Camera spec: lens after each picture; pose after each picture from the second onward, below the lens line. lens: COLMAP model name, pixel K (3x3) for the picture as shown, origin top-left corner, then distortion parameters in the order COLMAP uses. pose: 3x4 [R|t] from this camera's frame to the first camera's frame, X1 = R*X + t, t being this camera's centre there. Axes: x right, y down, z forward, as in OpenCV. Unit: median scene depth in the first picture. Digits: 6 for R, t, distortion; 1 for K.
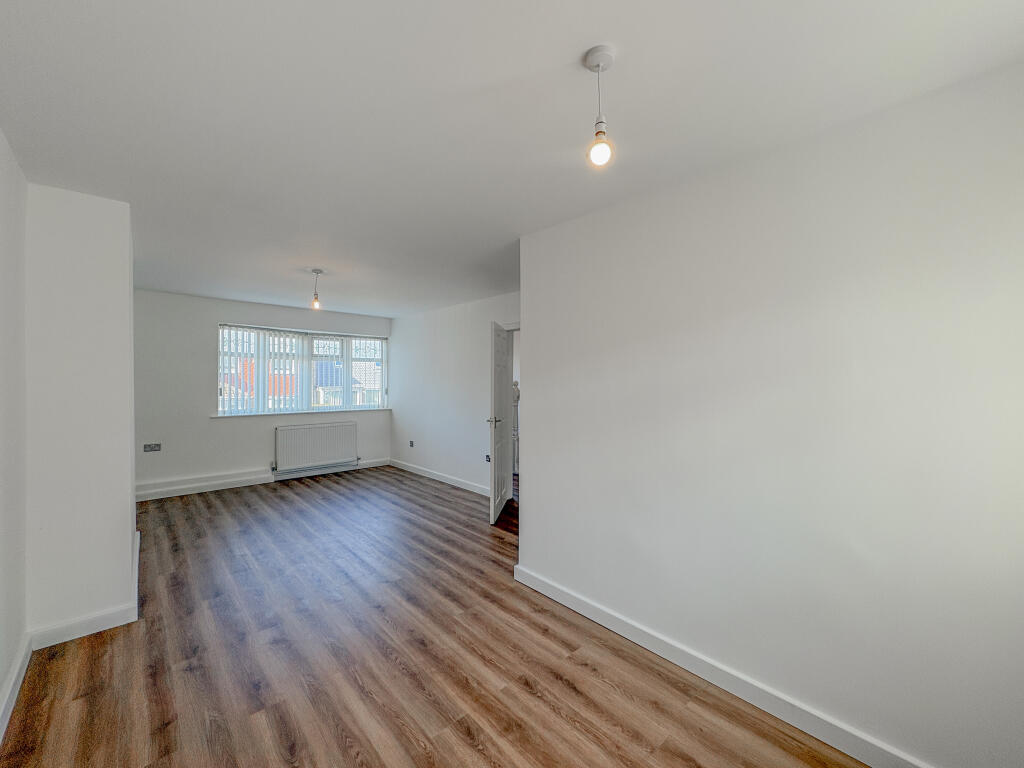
lens RADIAL K [[405.3, 0, 510.9], [0, 405.3, 383.3], [0, 0, 1]] dist [0.000015, 0.000096]
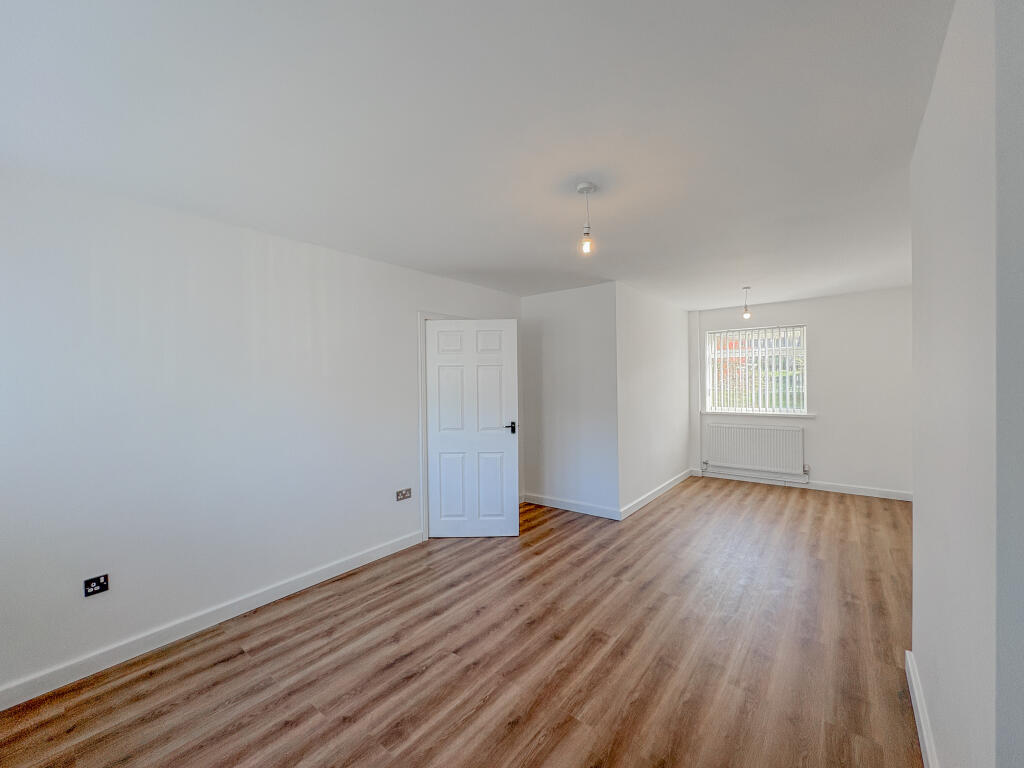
lens RADIAL K [[405.3, 0, 510.2], [0, 405.3, 377.8], [0, 0, 1]] dist [0.000015, 0.000096]
pose [[-0.132606, 0.007458, 0.991141, -1.106775], [0.021062, 0.999767, -0.004705, -0.015926], [-0.990945, 0.020252, -0.132733, 1.282549]]
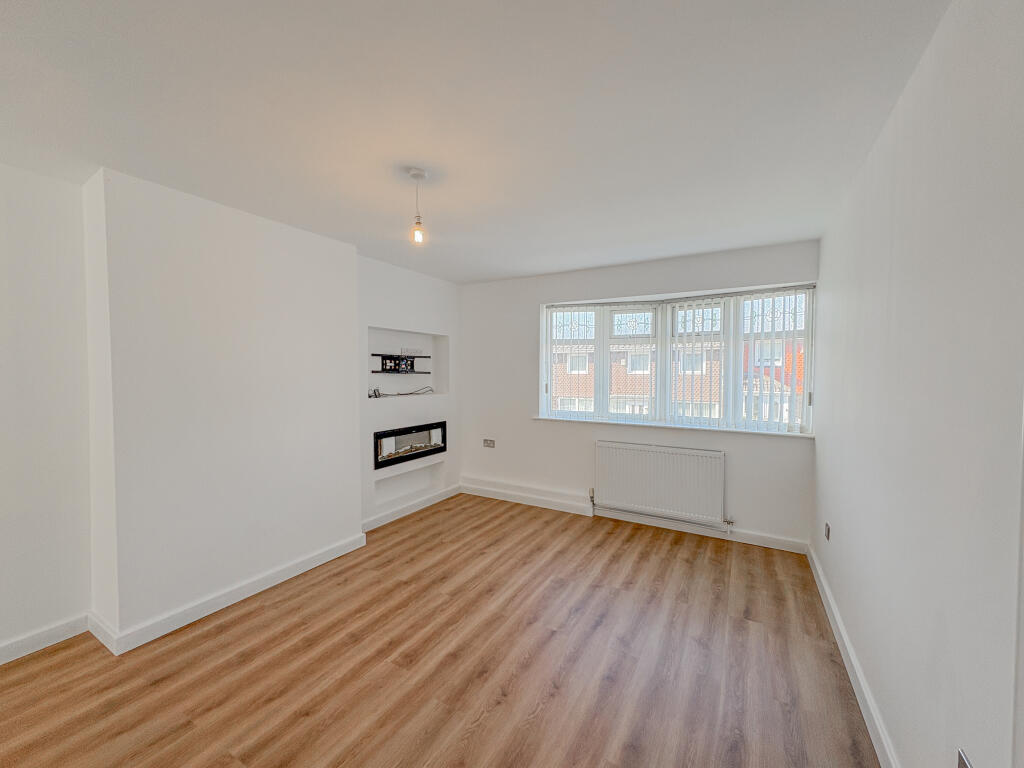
lens RADIAL K [[405.3, 0, 514.8], [0, 405.3, 384.2], [0, 0, 1]] dist [0.000015, 0.000096]
pose [[0.294684, 0.025905, -0.955243, 0.084727], [-0.007576, 0.999664, 0.024773, -0.011090], [0.955565, -0.000064, 0.294782, 1.047113]]
